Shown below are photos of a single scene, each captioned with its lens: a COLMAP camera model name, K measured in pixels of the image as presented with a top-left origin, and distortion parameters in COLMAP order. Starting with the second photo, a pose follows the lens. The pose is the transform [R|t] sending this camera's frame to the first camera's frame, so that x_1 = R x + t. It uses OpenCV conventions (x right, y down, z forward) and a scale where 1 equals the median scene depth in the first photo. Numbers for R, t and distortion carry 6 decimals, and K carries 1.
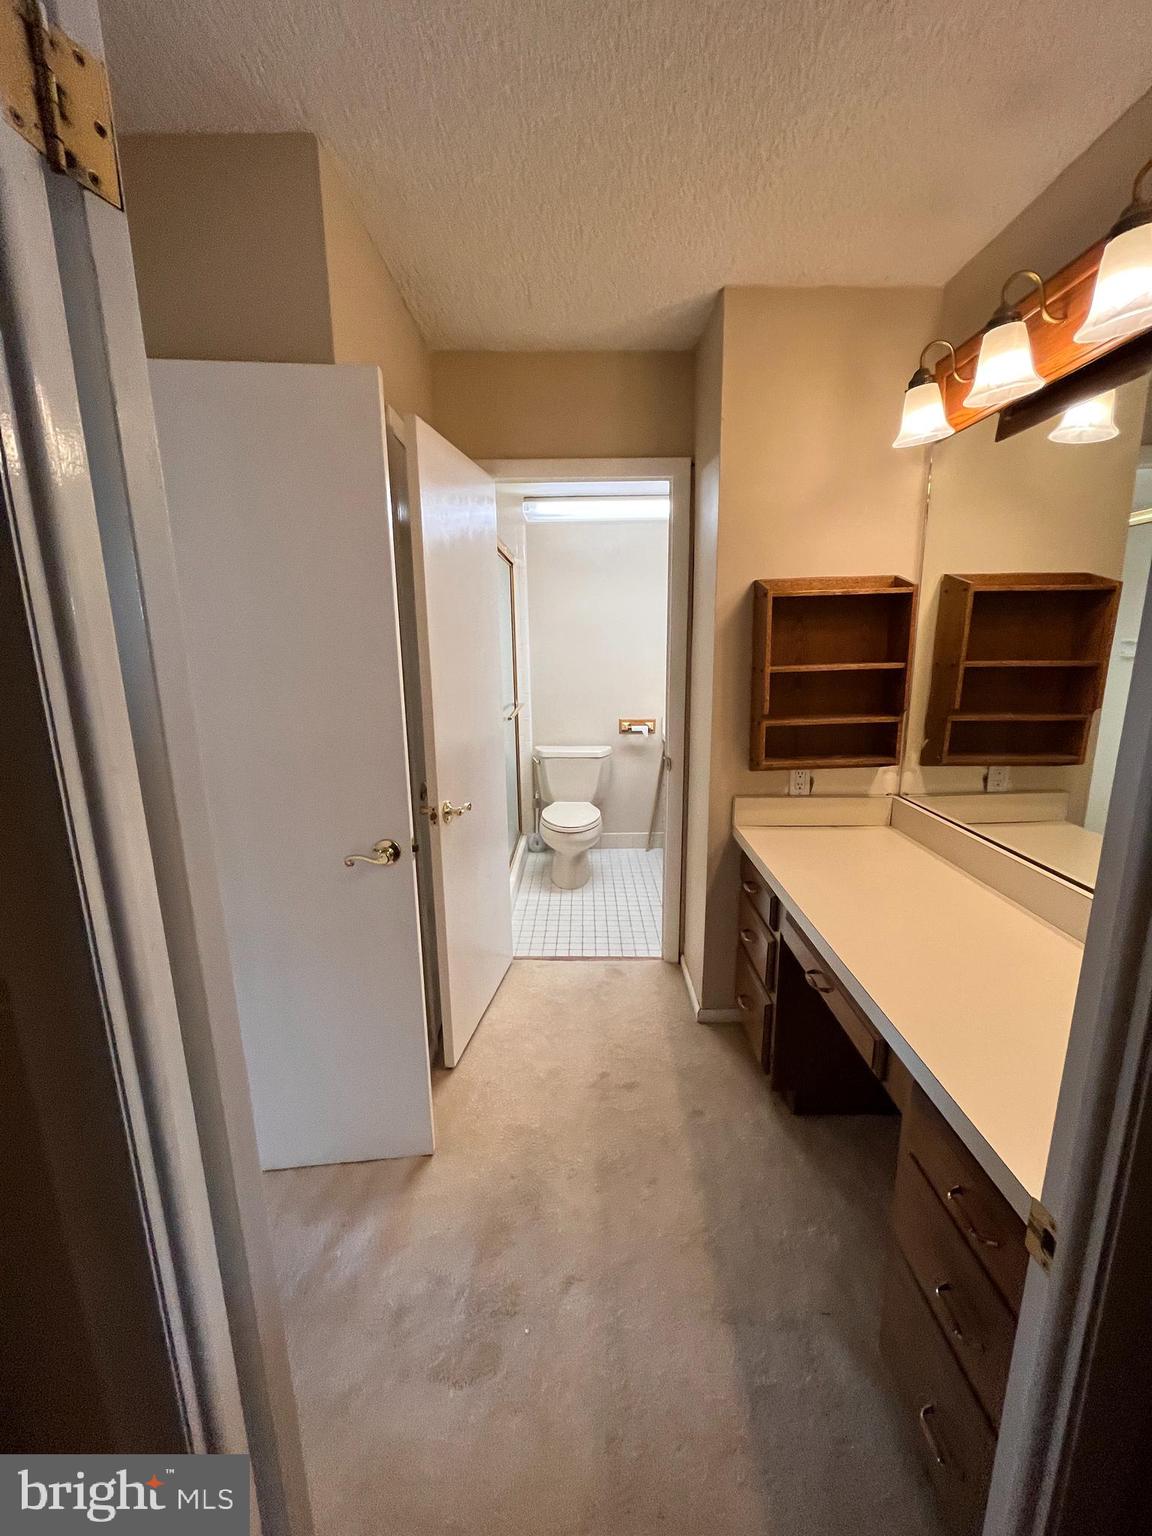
lens RADIAL K [[617.4, 0, 576.0], [0, 617.4, 768.0], [0, 0, 1]] dist [-0.002301, -0.000228]
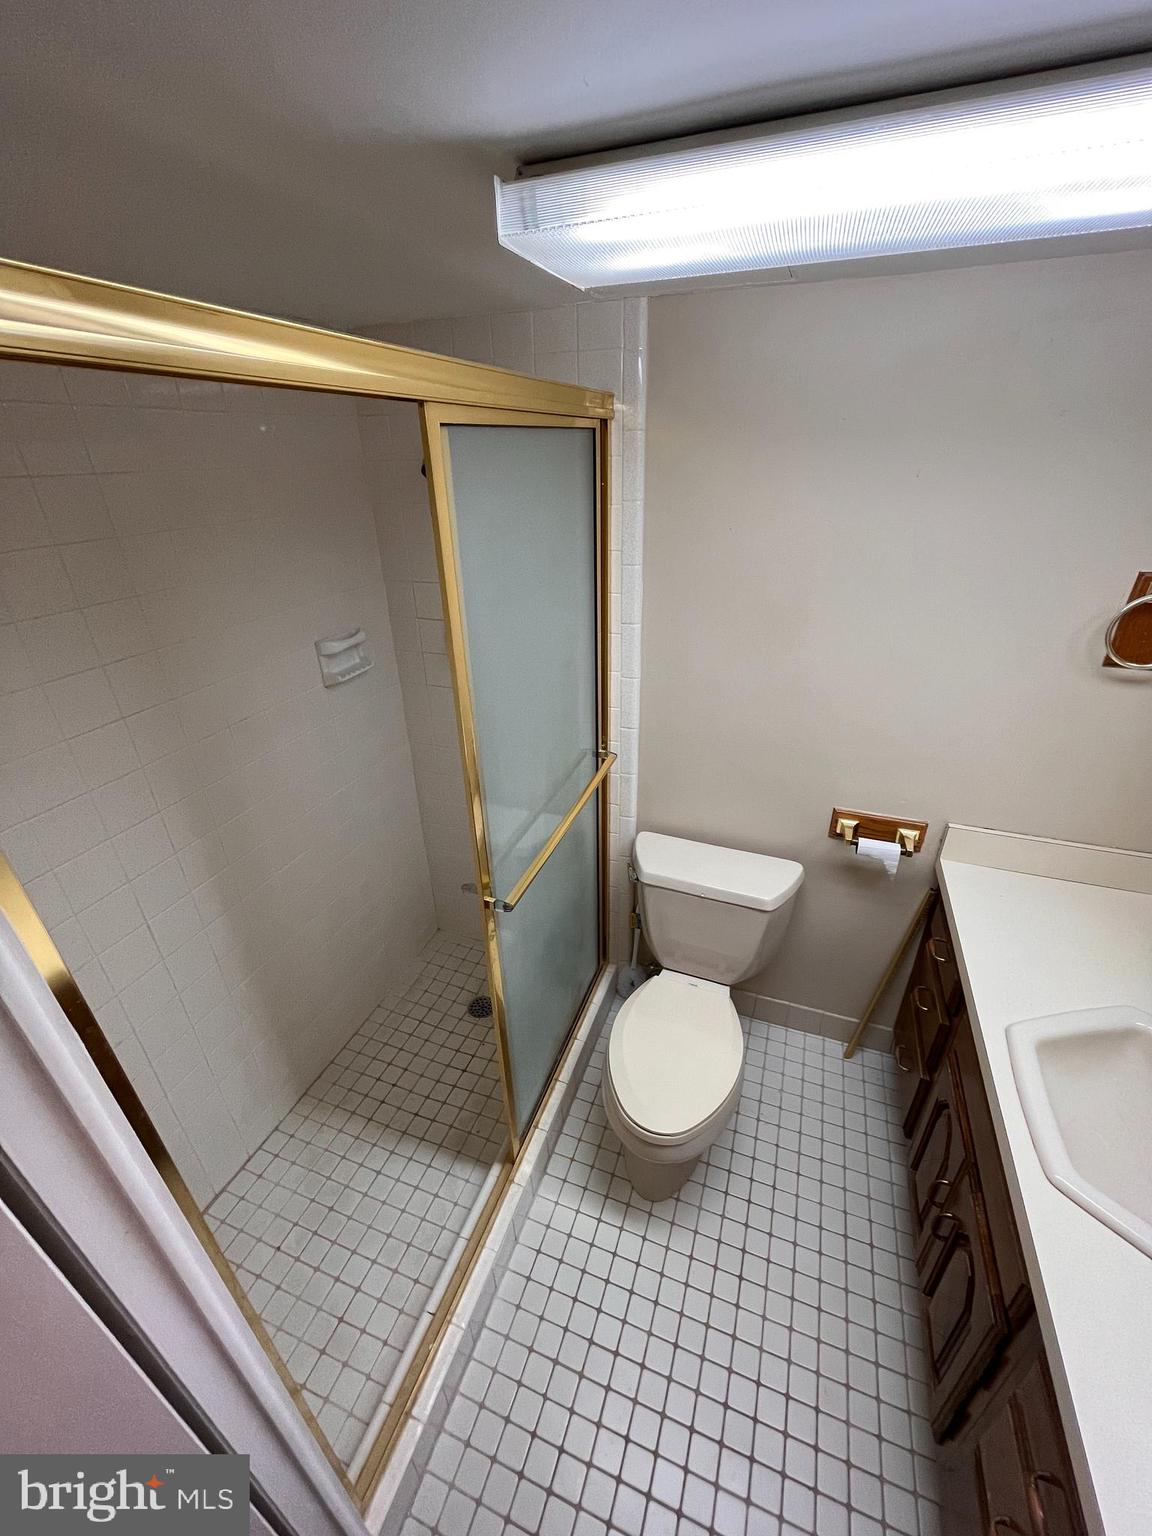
lens RADIAL K [[617.4, 0, 576.0], [0, 617.4, 768.0], [0, 0, 1]] dist [-0.002301, -0.000228]
pose [[0.940708, 0.149854, -0.304323, 0.030067], [-0.060180, 0.956627, 0.285033, -0.235137], [0.333837, -0.249818, 0.908925, 0.600714]]
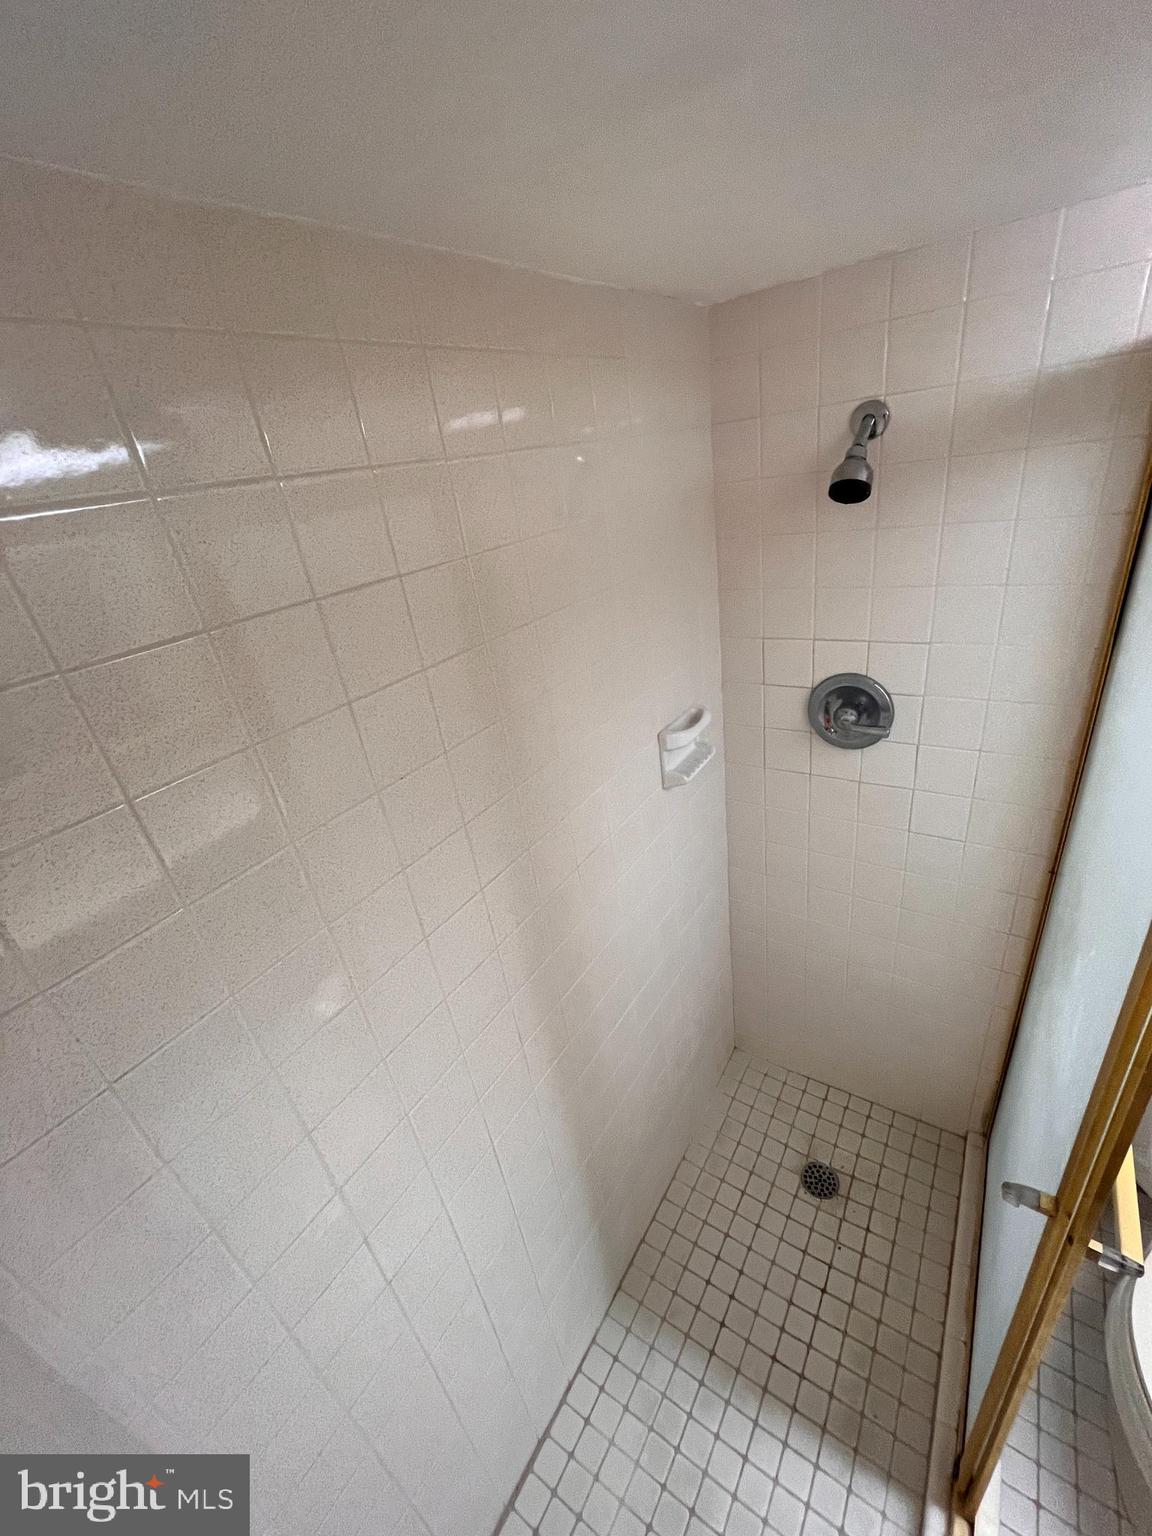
lens RADIAL K [[617.4, 0, 576.0], [0, 617.4, 768.0], [0, 0, 1]] dist [-0.002301, -0.000228]
pose [[0.831886, 0.146539, -0.535250, -0.153018], [0.019015, 0.956414, 0.291396, -0.264686], [0.554621, -0.252586, 0.792840, 0.671560]]
